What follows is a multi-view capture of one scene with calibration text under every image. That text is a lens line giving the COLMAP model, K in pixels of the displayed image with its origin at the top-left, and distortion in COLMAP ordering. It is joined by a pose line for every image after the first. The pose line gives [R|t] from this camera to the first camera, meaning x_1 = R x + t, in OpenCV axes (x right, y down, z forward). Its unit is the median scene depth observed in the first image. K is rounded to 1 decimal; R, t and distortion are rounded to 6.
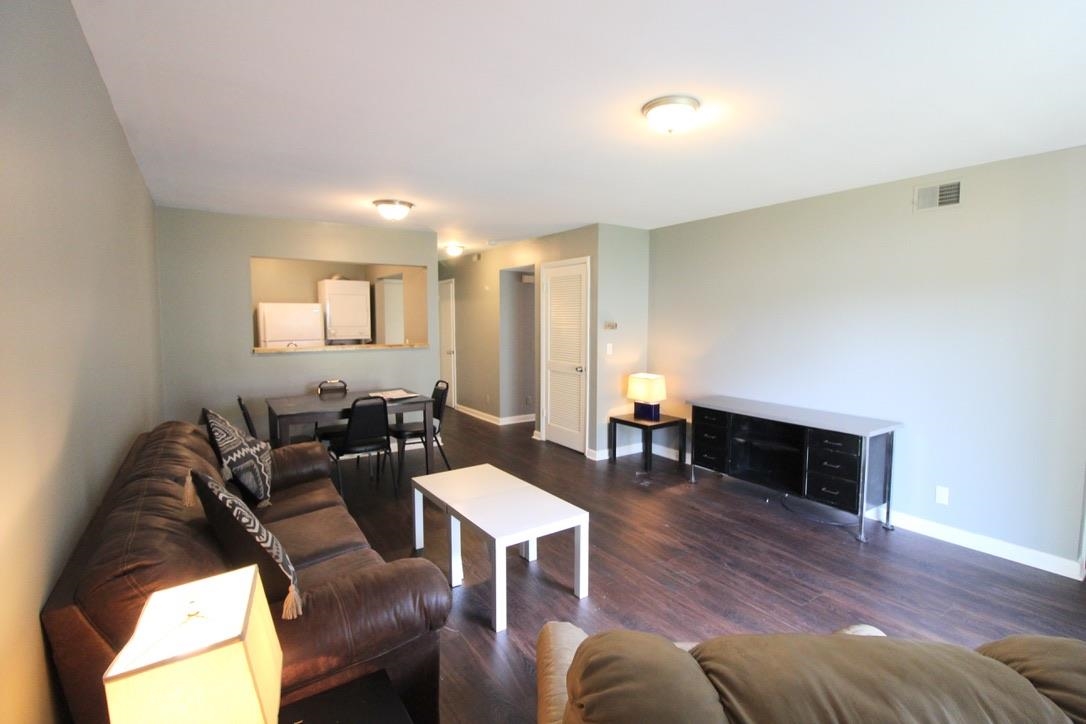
lens RADIAL K [[503.4, 0, 551.0], [0, 503.4, 356.6], [0, 0, 1]] dist [0.001716, -0.013965]
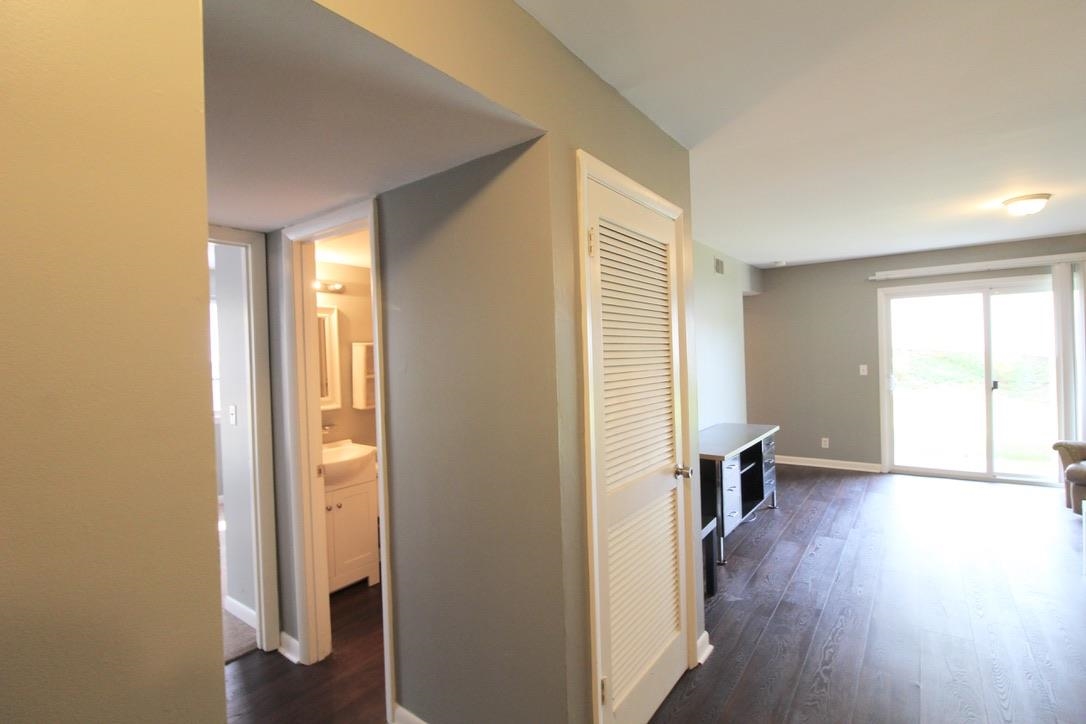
lens RADIAL K [[503.4, 0, 551.0], [0, 503.4, 356.6], [0, 0, 1]] dist [0.001716, -0.013965]
pose [[-0.314048, 0.005894, 0.949389, -0.502210], [0.106597, 0.993877, 0.029091, -0.151970], [-0.943404, 0.110338, -0.312753, 2.001872]]
